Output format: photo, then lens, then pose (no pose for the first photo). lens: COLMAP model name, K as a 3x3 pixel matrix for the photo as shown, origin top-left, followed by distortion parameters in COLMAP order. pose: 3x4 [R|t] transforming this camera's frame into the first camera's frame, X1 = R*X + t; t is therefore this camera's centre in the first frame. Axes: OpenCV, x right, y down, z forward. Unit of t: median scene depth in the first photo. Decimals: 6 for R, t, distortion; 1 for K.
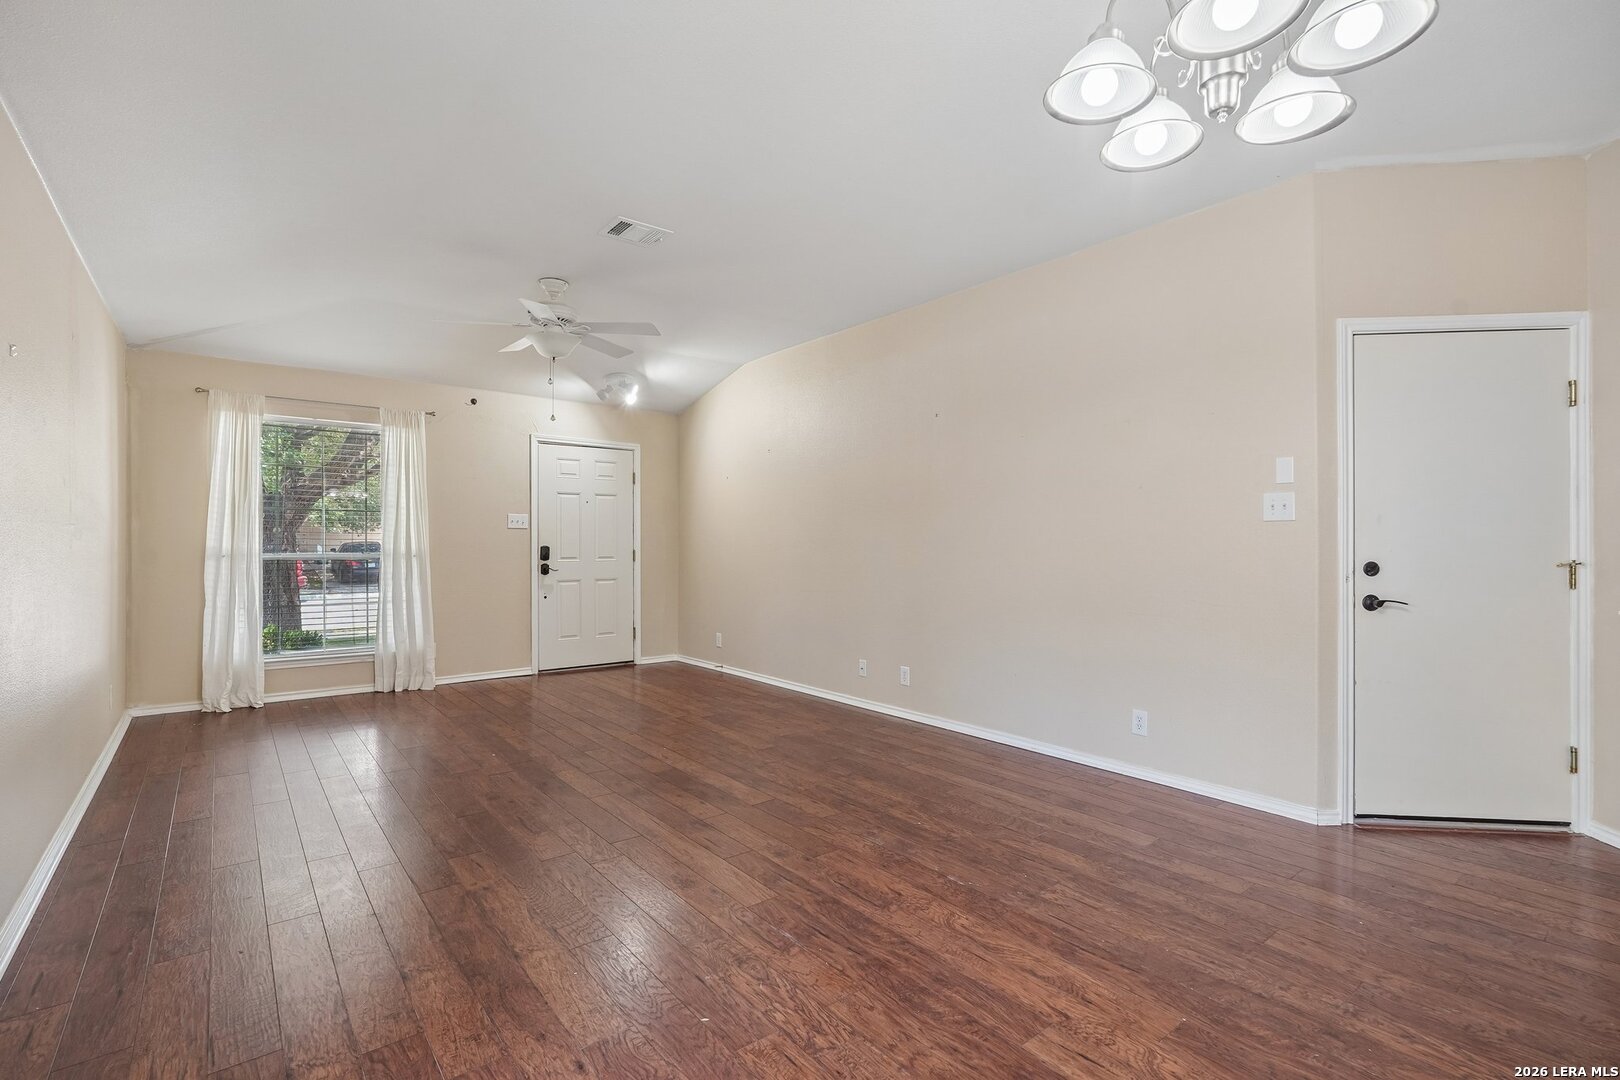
lens RADIAL K [[737.0, 0, 804.9], [0, 737.0, 534.9], [0, 0, 1]] dist [-0.016687, 0.009940]
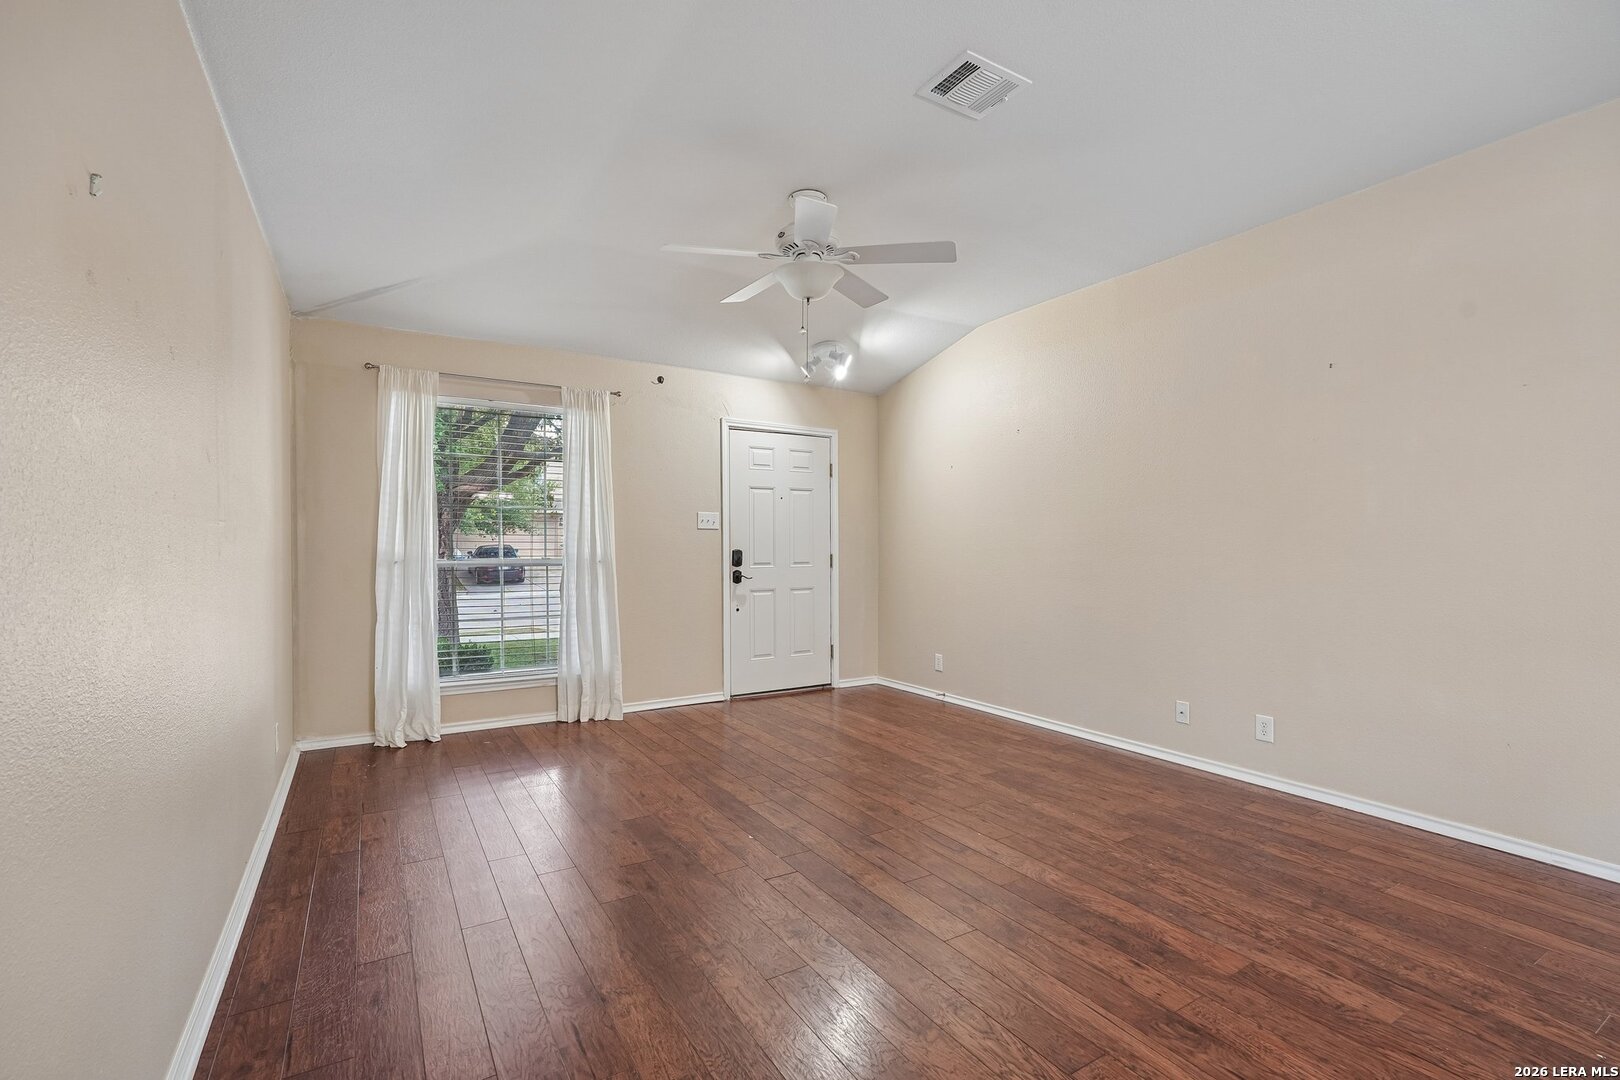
lens RADIAL K [[716.2, 0, 806.2], [0, 716.2, 543.2], [0, 0, 1]] dist [-0.016768, 0.009346]
pose [[0.992432, -0.000978, -0.122792, -0.223269], [0.001961, 0.999967, 0.007882, 0.001777], [0.122780, -0.008063, 0.992401, 0.241520]]
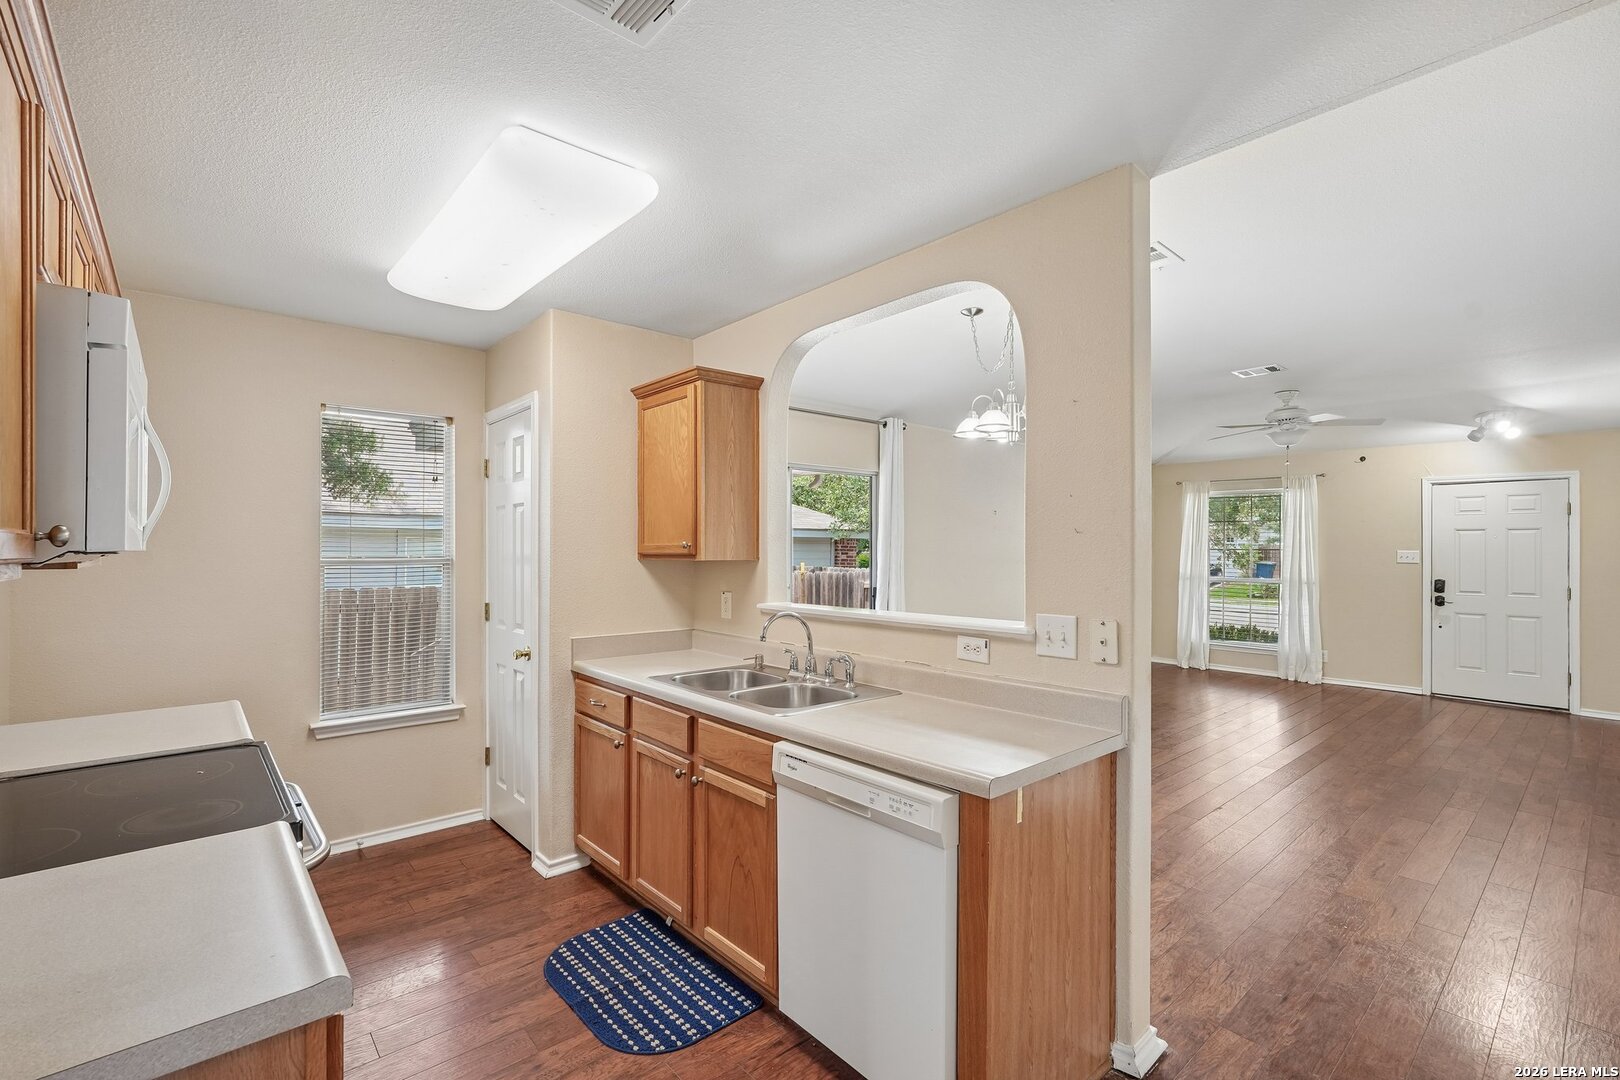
lens RADIAL K [[718.9, 0, 805.3], [0, 718.9, 545.8], [0, 0, 1]] dist [-0.012954, 0.004350]
pose [[0.045594, -0.003476, -0.998954, 0.848579], [0.003720, 0.999988, -0.003310, -0.044782], [0.998953, -0.003565, 0.045606, 0.025393]]
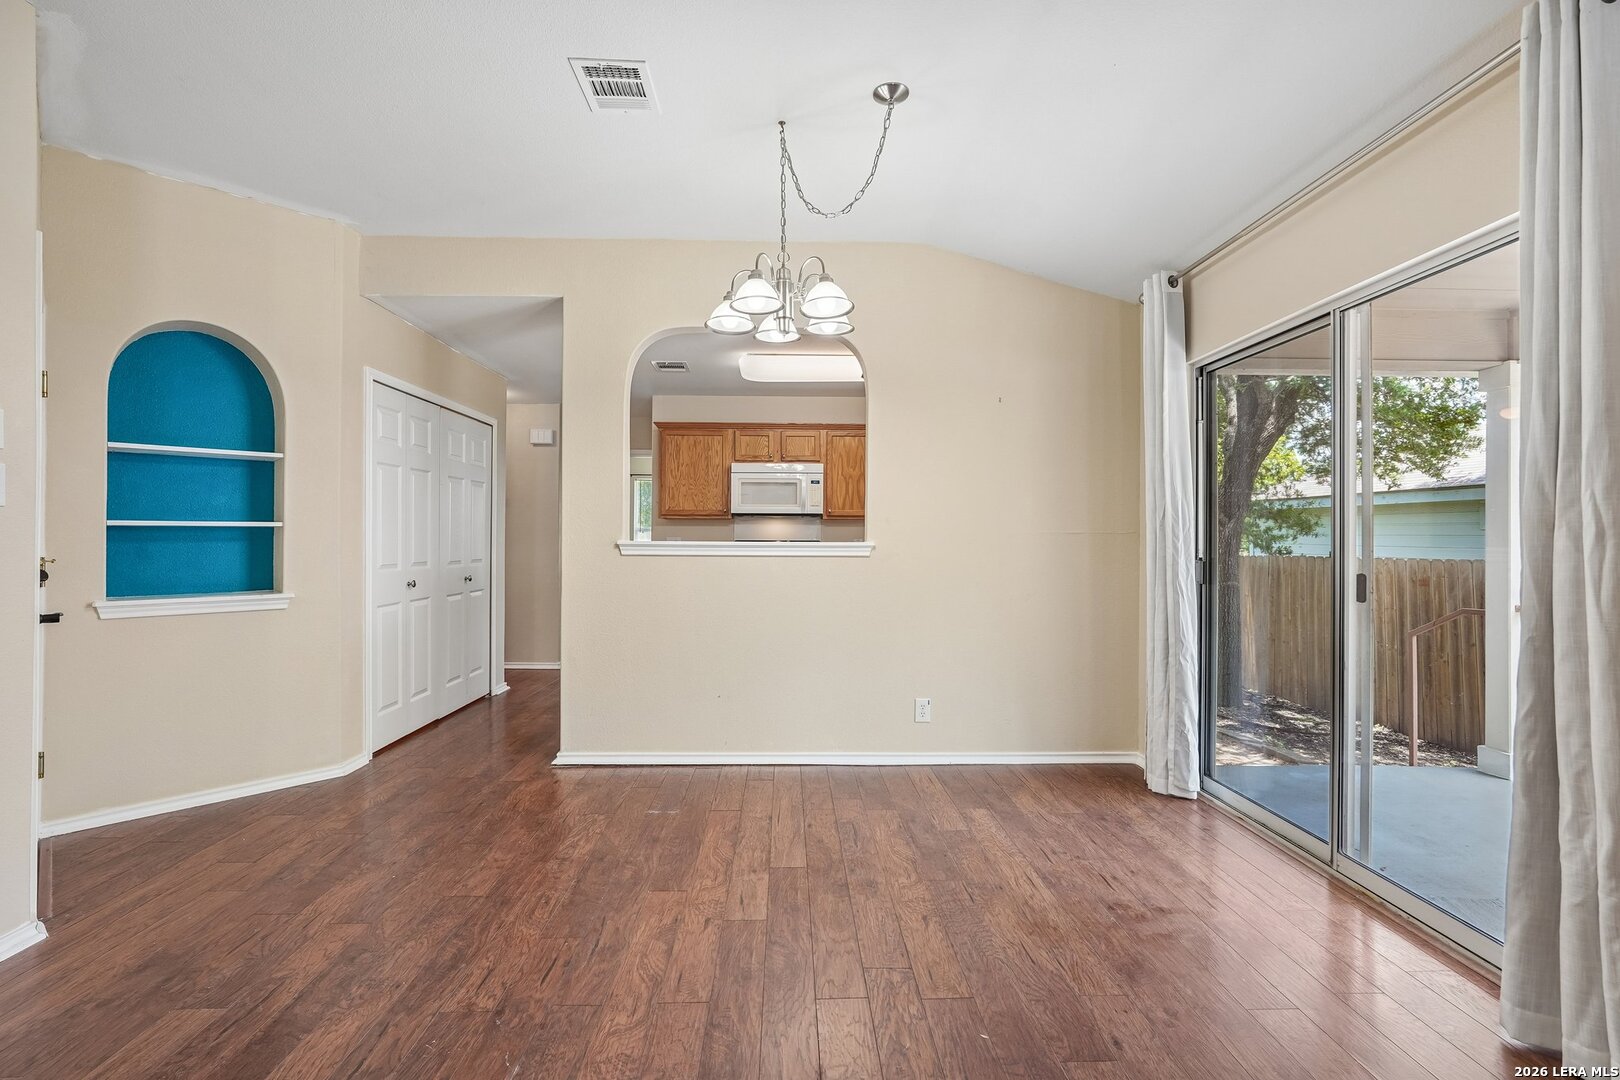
lens RADIAL K [[719.3, 0, 801.5], [0, 719.3, 535.6], [0, 0, 1]] dist [-0.006319, 0.000105]
pose [[-0.795726, 0.001888, 0.605654, -0.182481], [-0.007496, 0.999888, -0.012966, 0.006255], [-0.605610, -0.014857, -0.795623, 0.672730]]
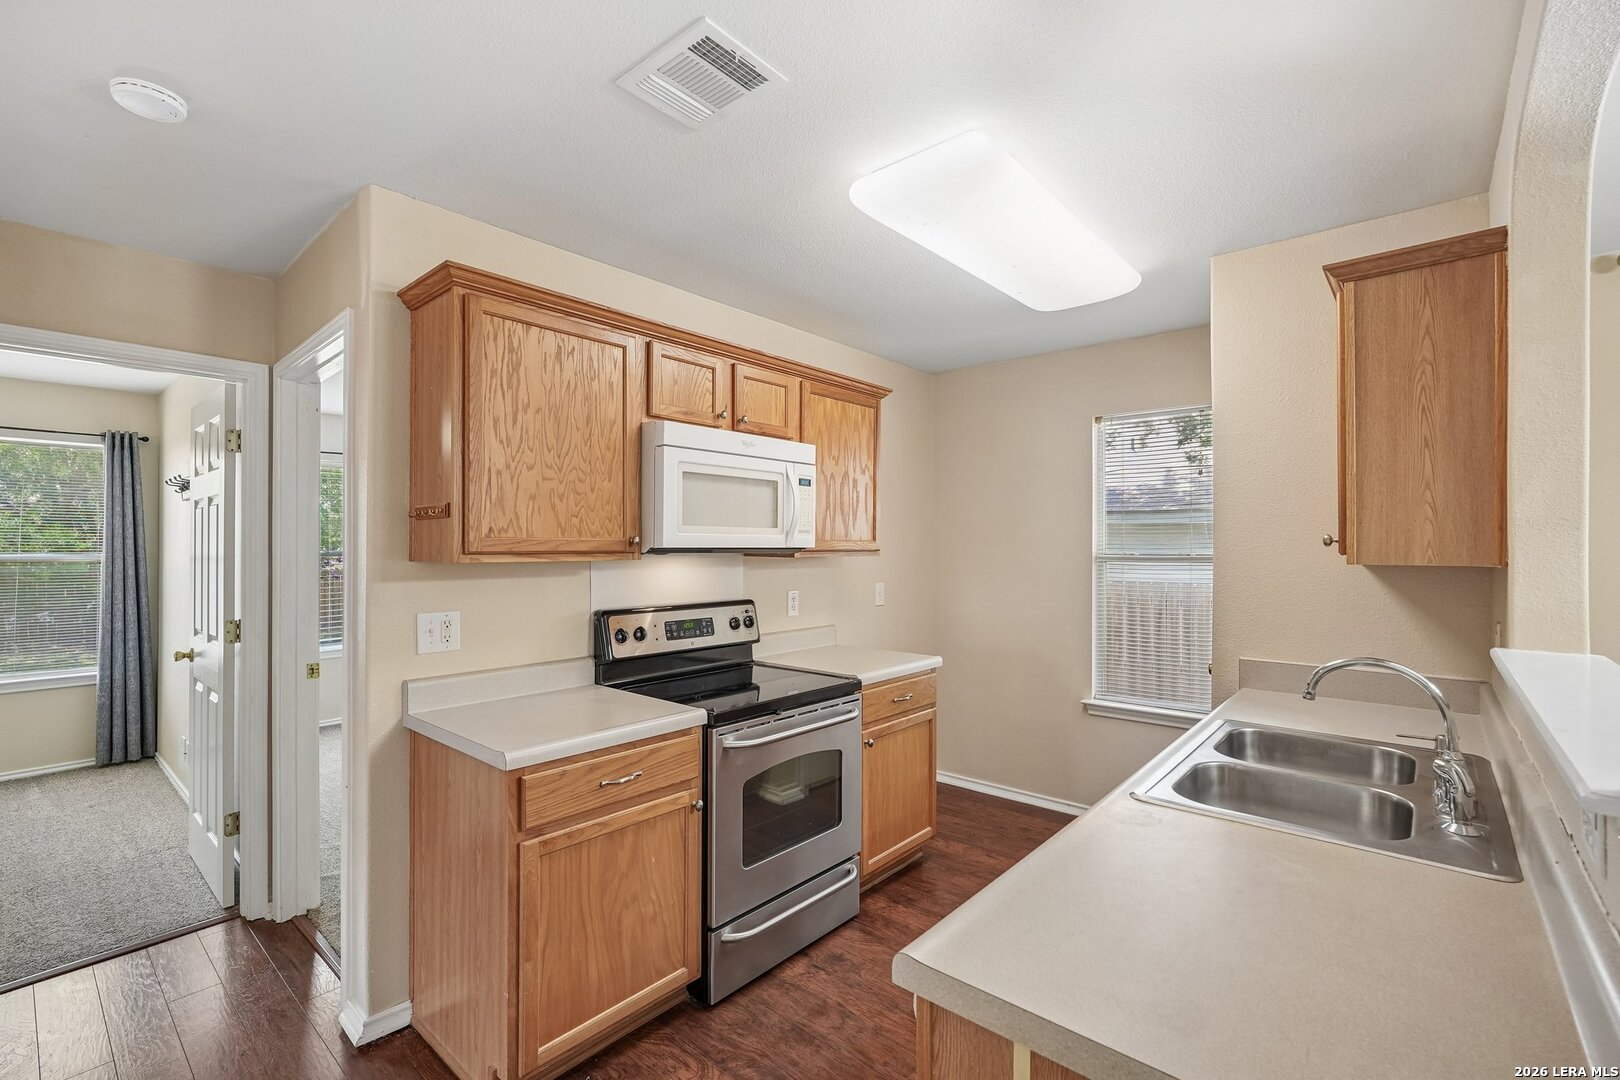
lens RADIAL K [[716.2, 0, 806.2], [0, 716.2, 543.2], [0, 0, 1]] dist [-0.016768, 0.009346]
pose [[-0.983722, -0.000202, -0.179698, 0.602303], [0.001252, 0.999967, -0.007977, -0.043617], [0.179693, -0.008072, -0.983690, 0.281211]]
